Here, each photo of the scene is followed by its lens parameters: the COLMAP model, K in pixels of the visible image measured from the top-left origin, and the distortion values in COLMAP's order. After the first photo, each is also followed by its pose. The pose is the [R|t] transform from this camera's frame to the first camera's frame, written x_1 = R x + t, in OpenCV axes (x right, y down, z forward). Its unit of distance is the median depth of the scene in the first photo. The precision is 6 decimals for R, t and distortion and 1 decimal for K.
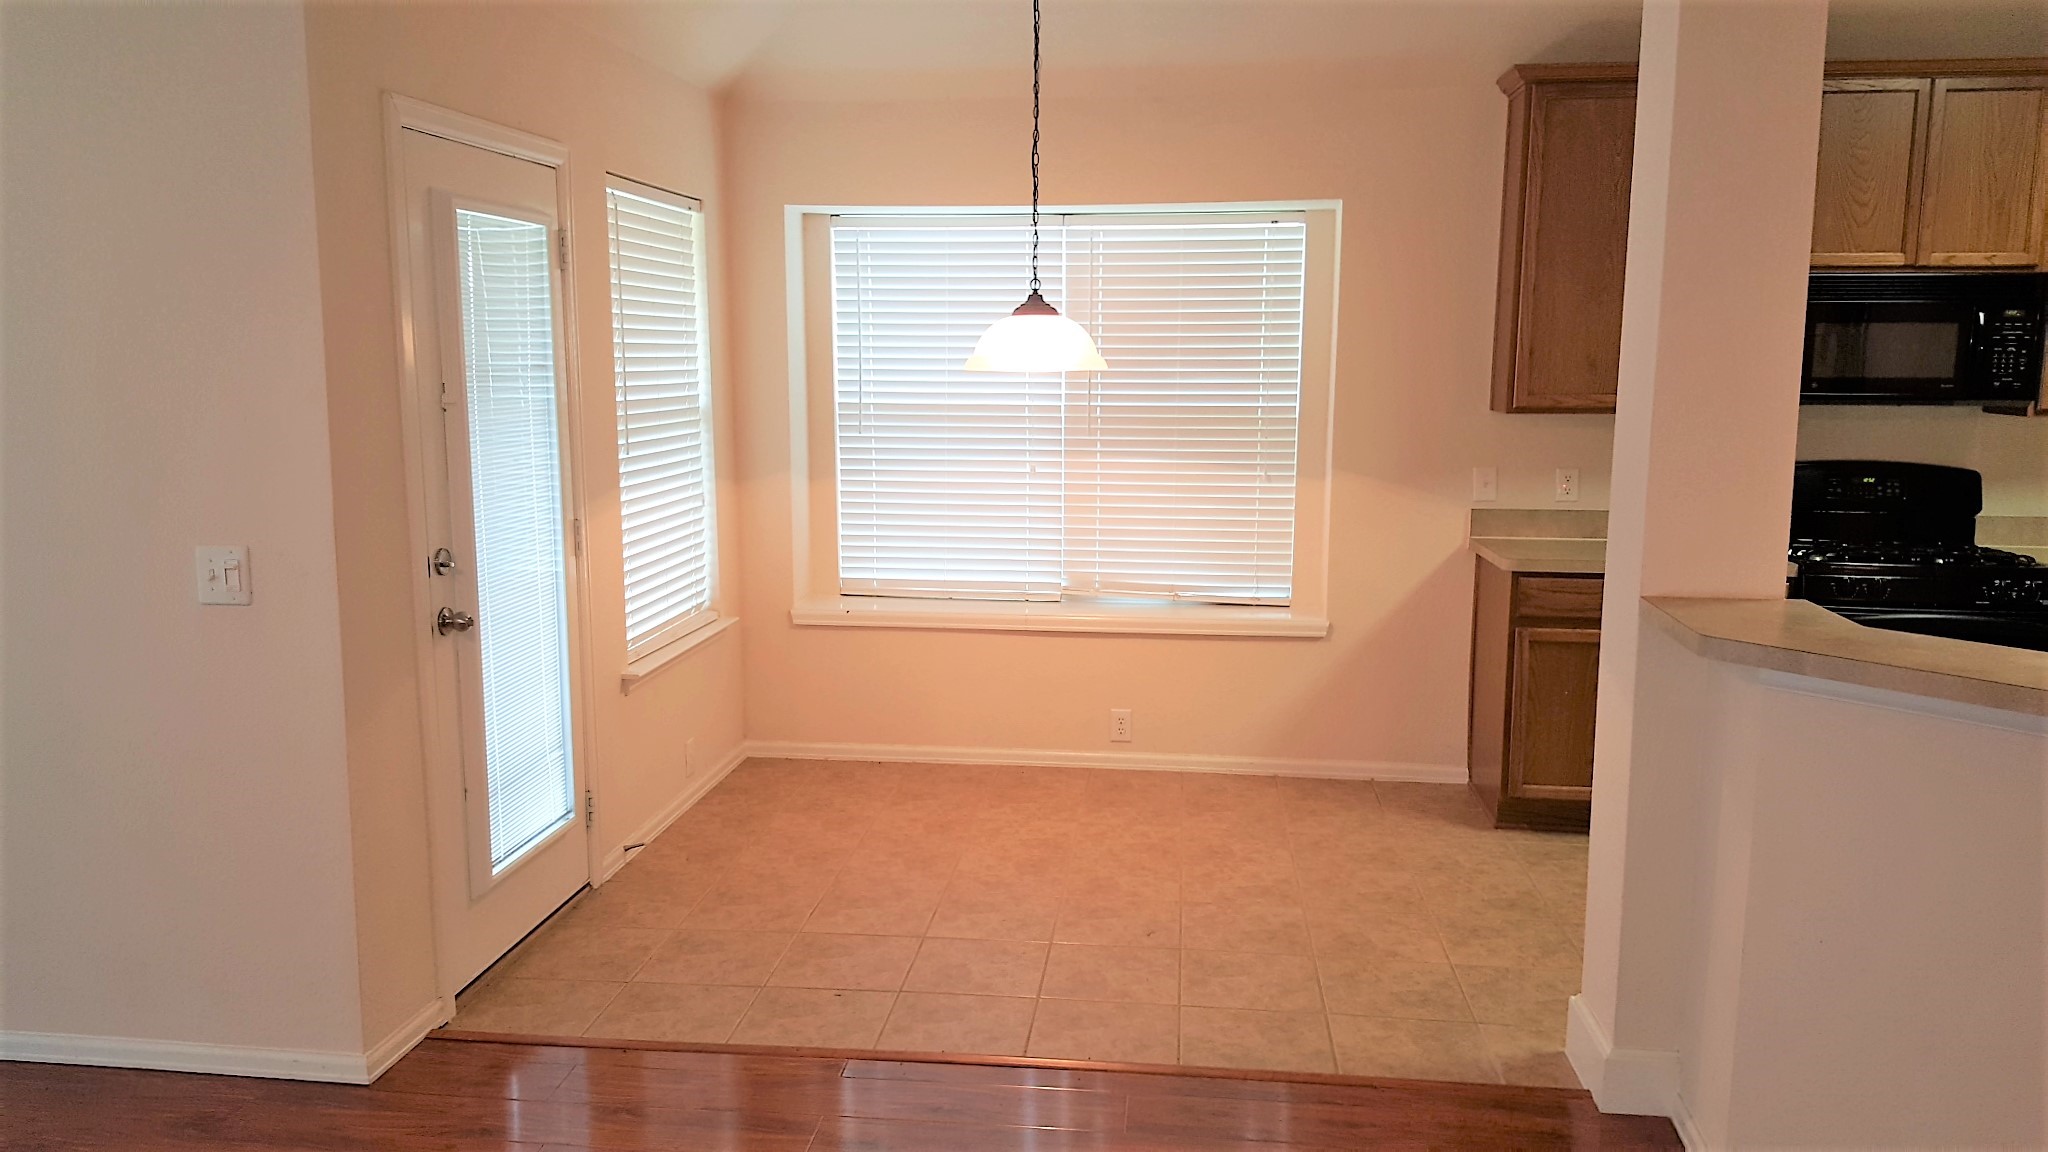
lens RADIAL K [[1497.3, 0, 1025.9], [0, 1497.3, 596.5], [0, 0, 1]] dist [0.112923, -0.180883]
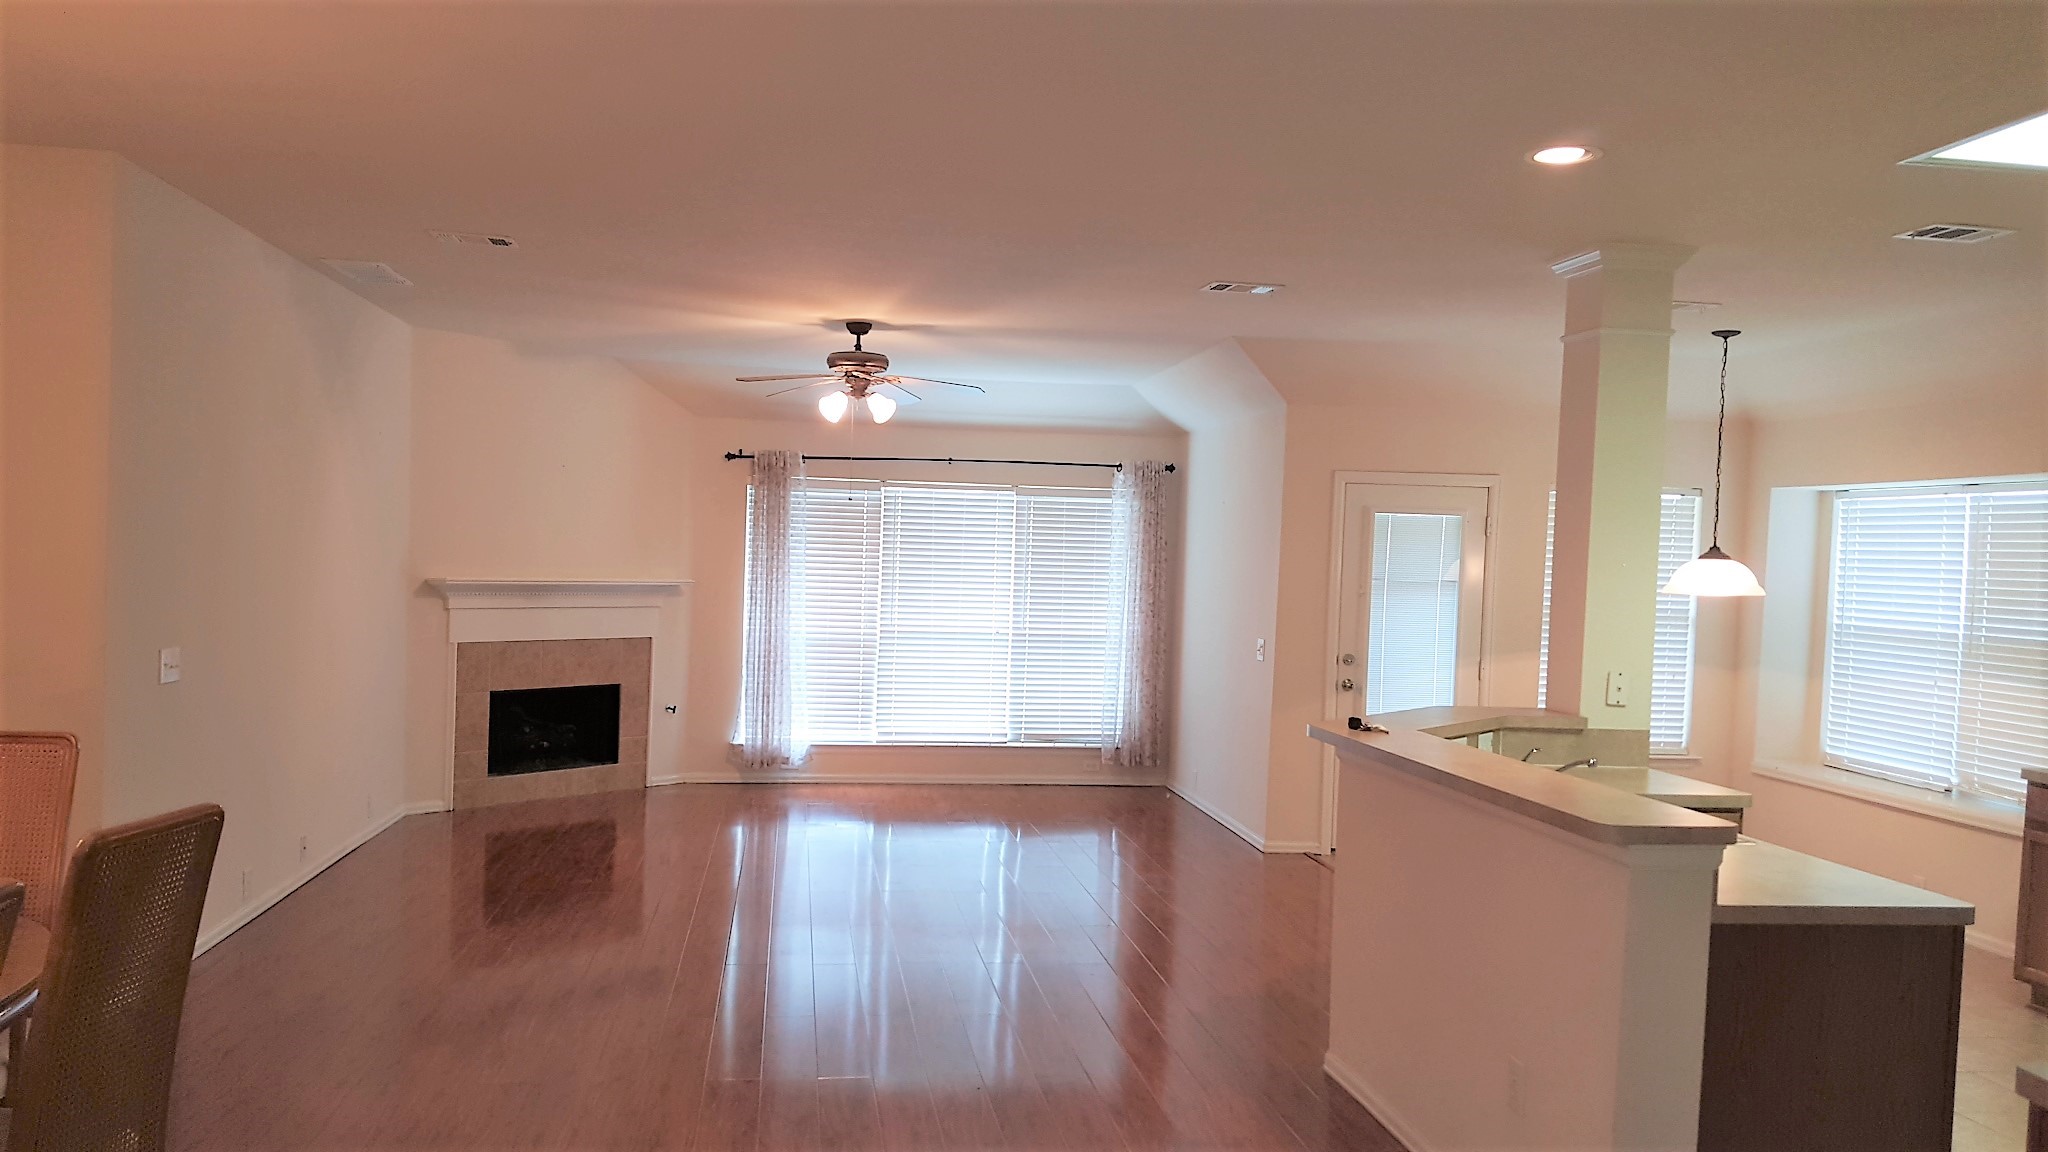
lens RADIAL K [[1497.3, 0, 1025.9], [0, 1497.3, 596.5], [0, 0, 1]] dist [0.112923, -0.180883]
pose [[0.253674, 0.033984, -0.966693, 1.171951], [-0.189640, 0.981735, -0.015252, 0.008157], [0.948518, 0.187193, 0.255485, -0.062555]]
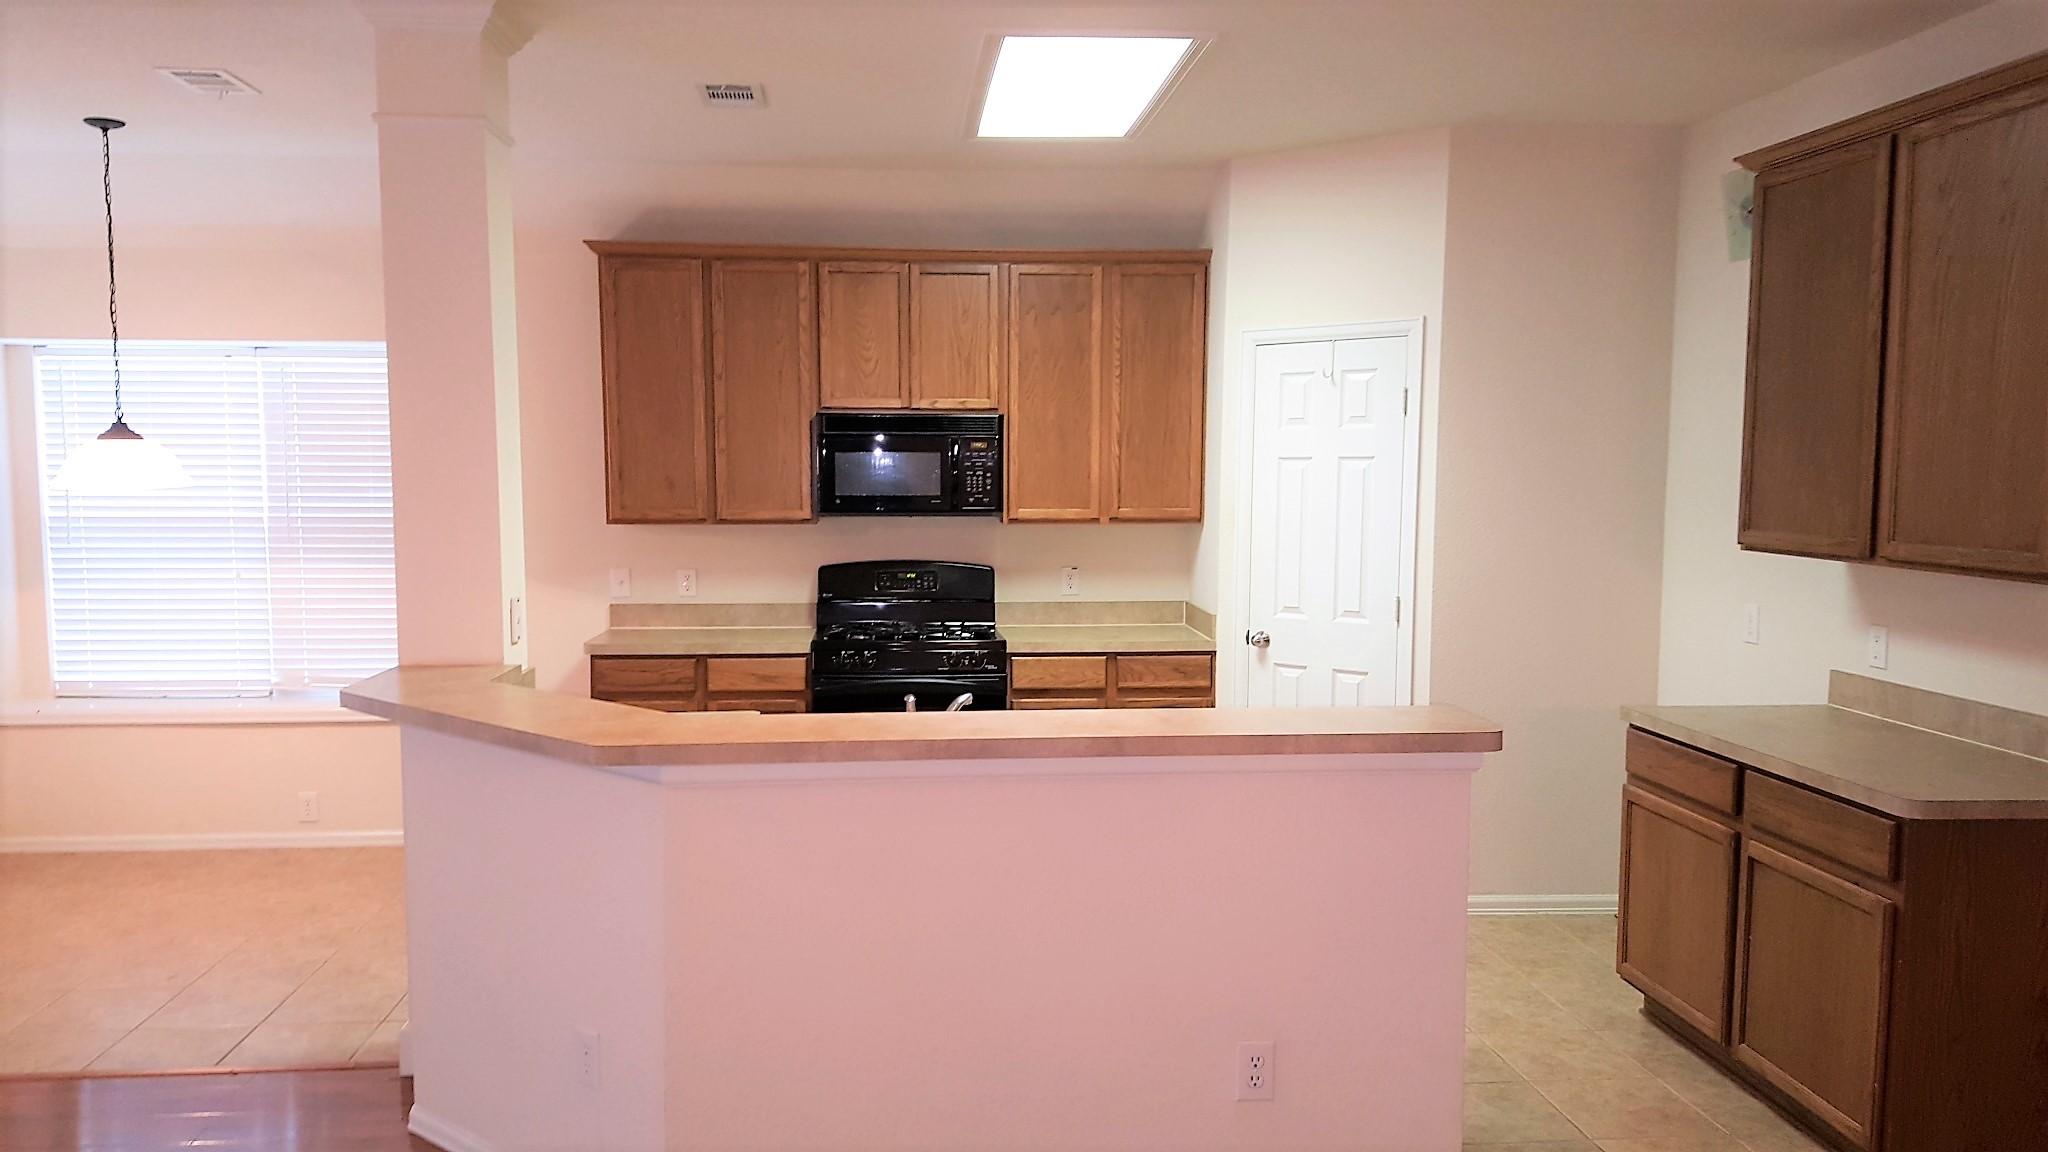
lens RADIAL K [[1497.3, 0, 1025.9], [0, 1497.3, 596.5], [0, 0, 1]] dist [0.112923, -0.180883]
pose [[0.978263, -0.017983, 0.206588, 0.380074], [0.032251, 0.997304, -0.065910, 0.024873], [-0.204846, 0.071140, 0.976206, -0.222646]]
